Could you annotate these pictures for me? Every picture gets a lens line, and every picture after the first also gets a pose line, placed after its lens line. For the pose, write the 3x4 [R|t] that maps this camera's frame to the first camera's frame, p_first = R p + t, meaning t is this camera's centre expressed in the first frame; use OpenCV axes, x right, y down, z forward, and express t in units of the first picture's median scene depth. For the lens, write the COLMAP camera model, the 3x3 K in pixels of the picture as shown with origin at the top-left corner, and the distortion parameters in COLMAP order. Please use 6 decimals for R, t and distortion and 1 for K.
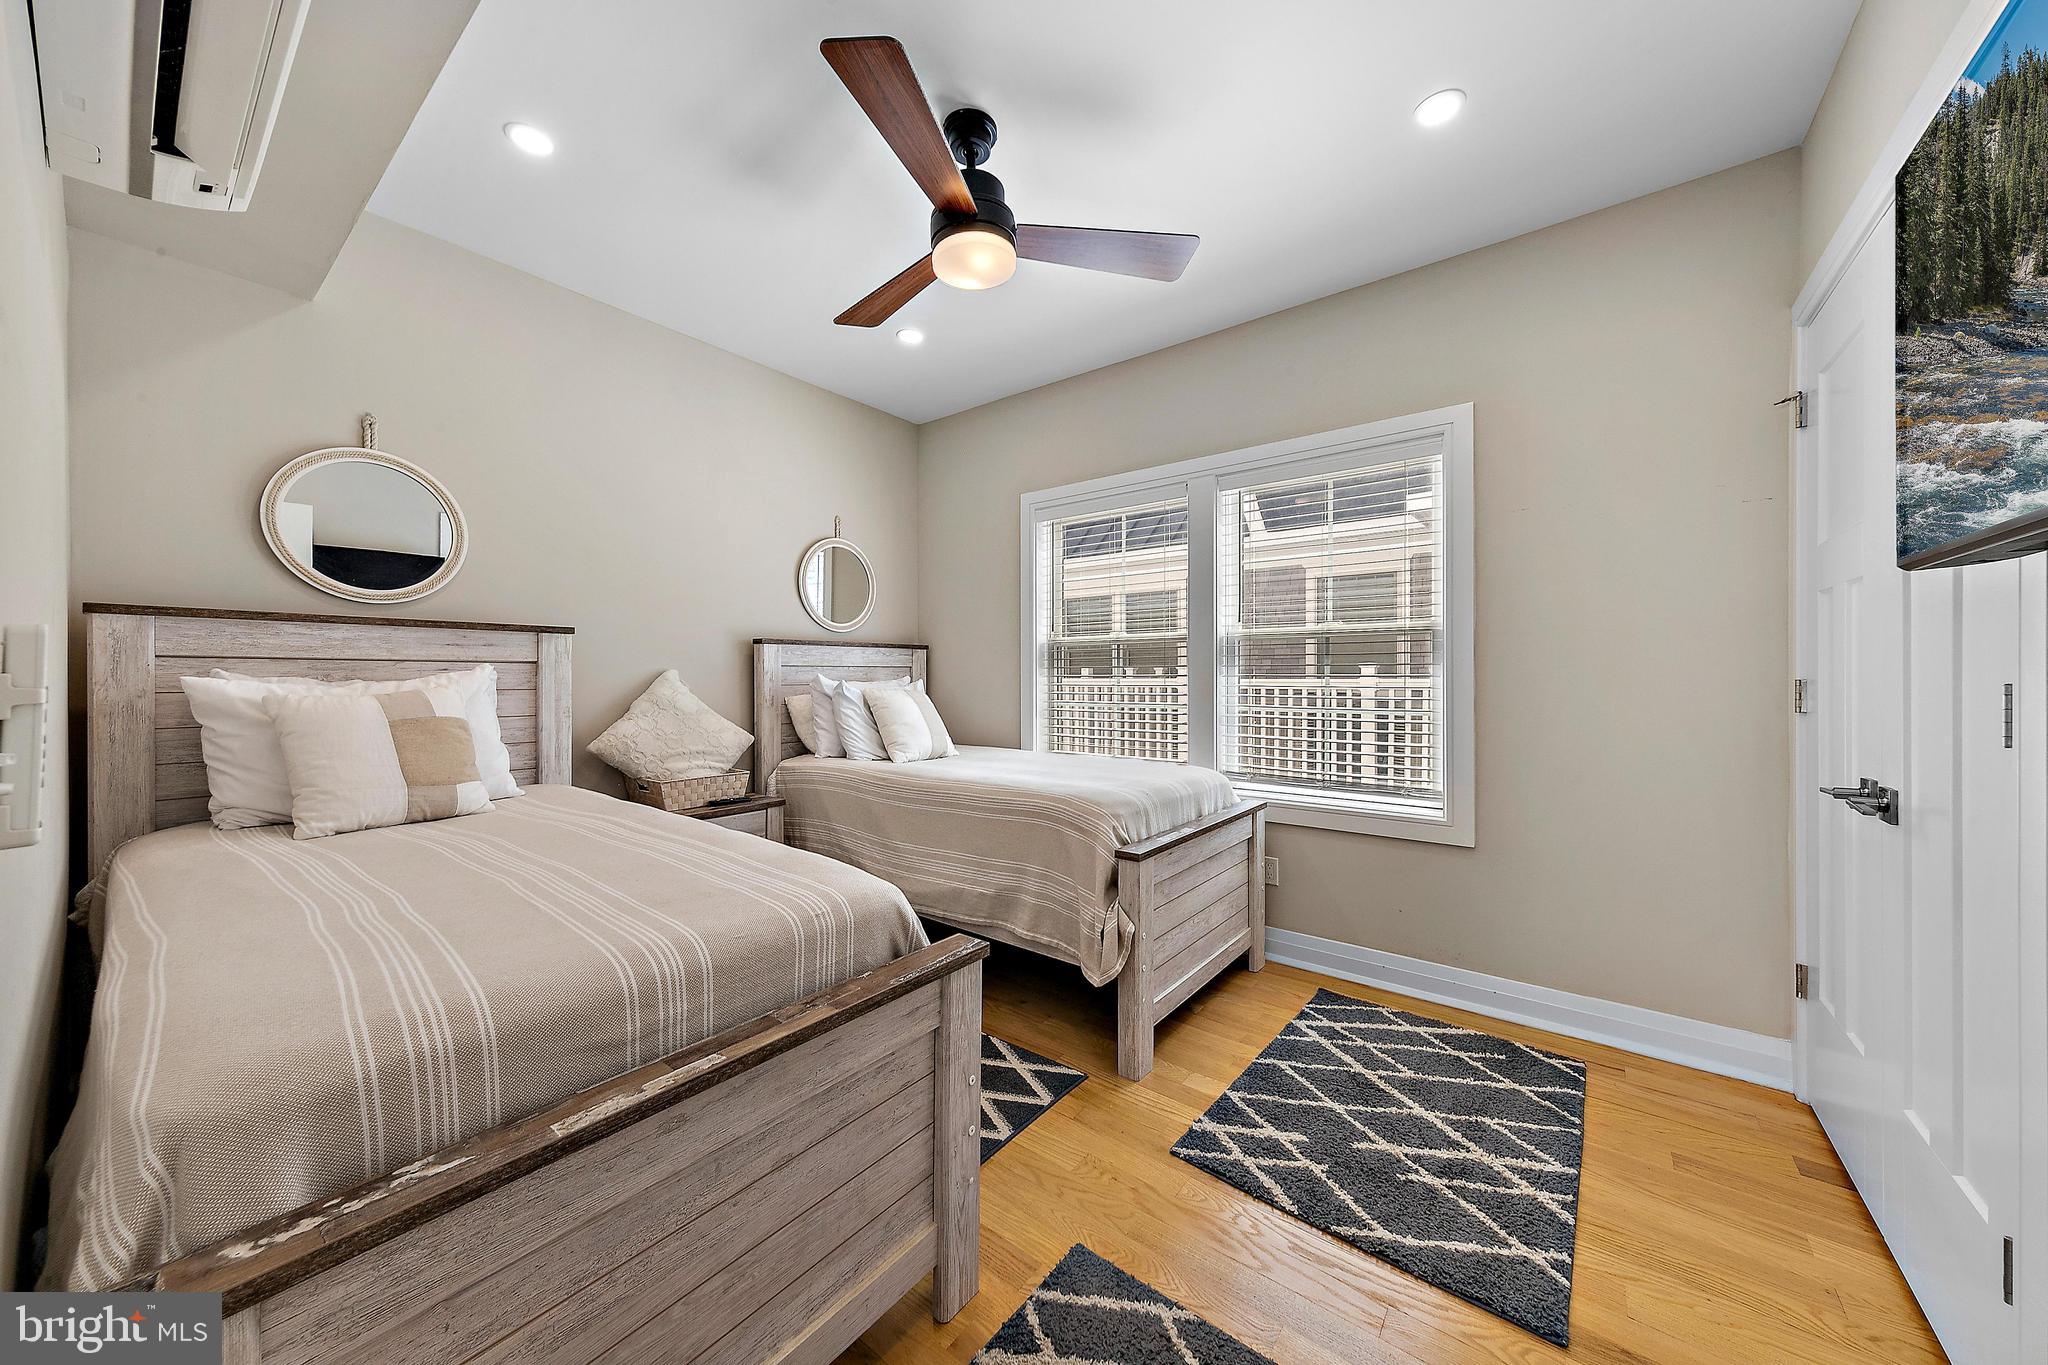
lens RADIAL K [[687.6, 0, 1022.0], [0, 687.6, 687.3], [0, 0, 1]] dist [0.009060, 0.000015]
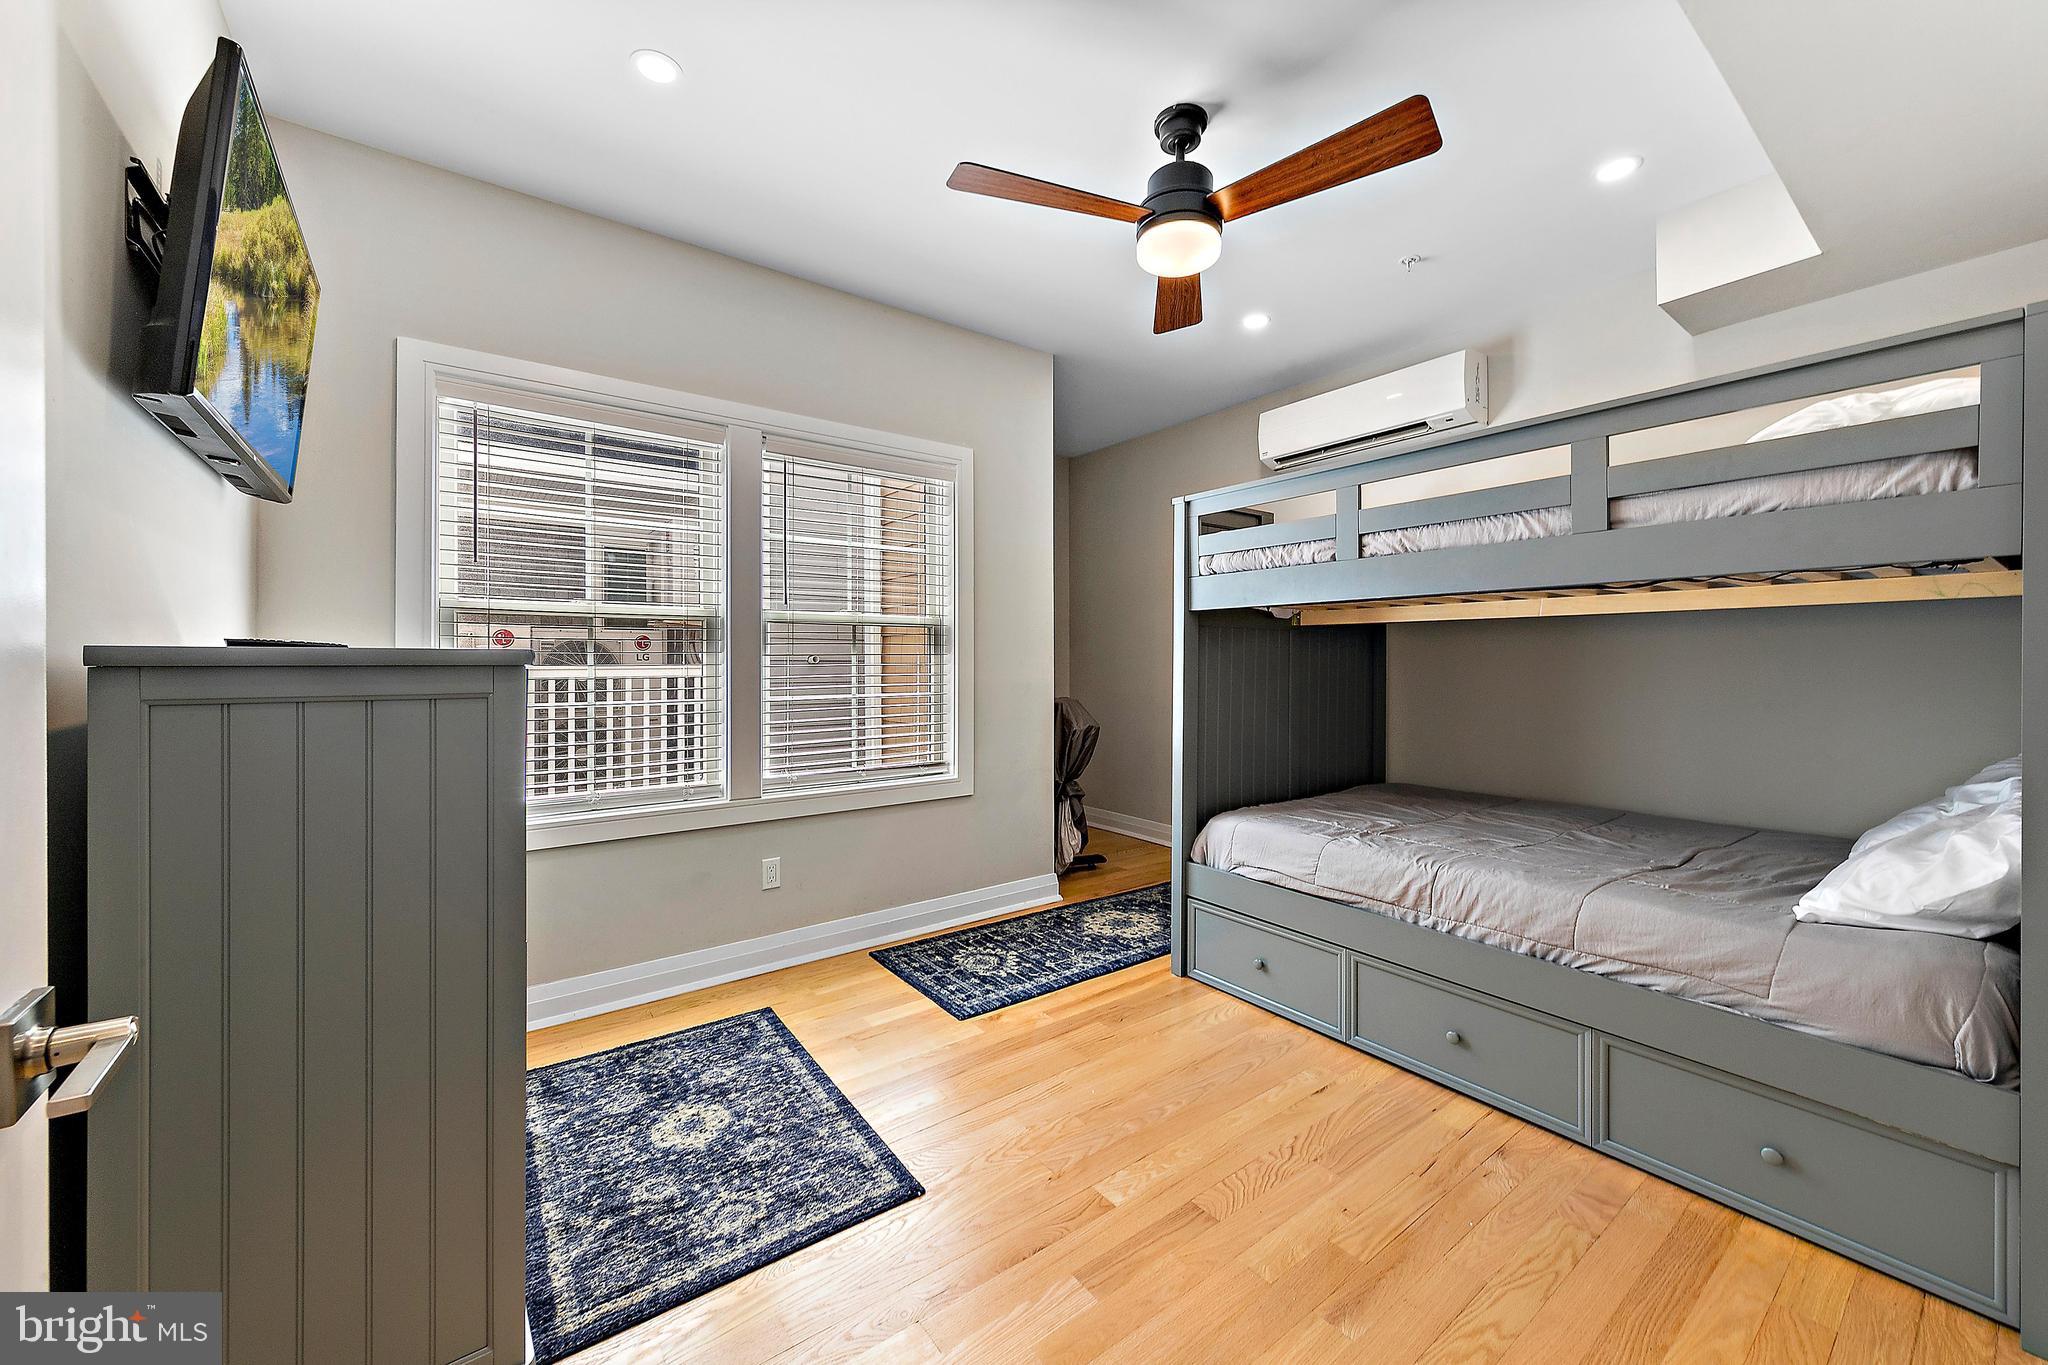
lens RADIAL K [[795.7, 0, 1020.0], [0, 795.7, 684.1], [0, 0, 1]] dist [-0.008725, 0.005133]
pose [[0.264504, -0.021743, 0.964139, -0.517142], [0.014845, 0.999719, 0.018473, -0.005356], [-0.964270, 0.009427, 0.264753, 0.375313]]
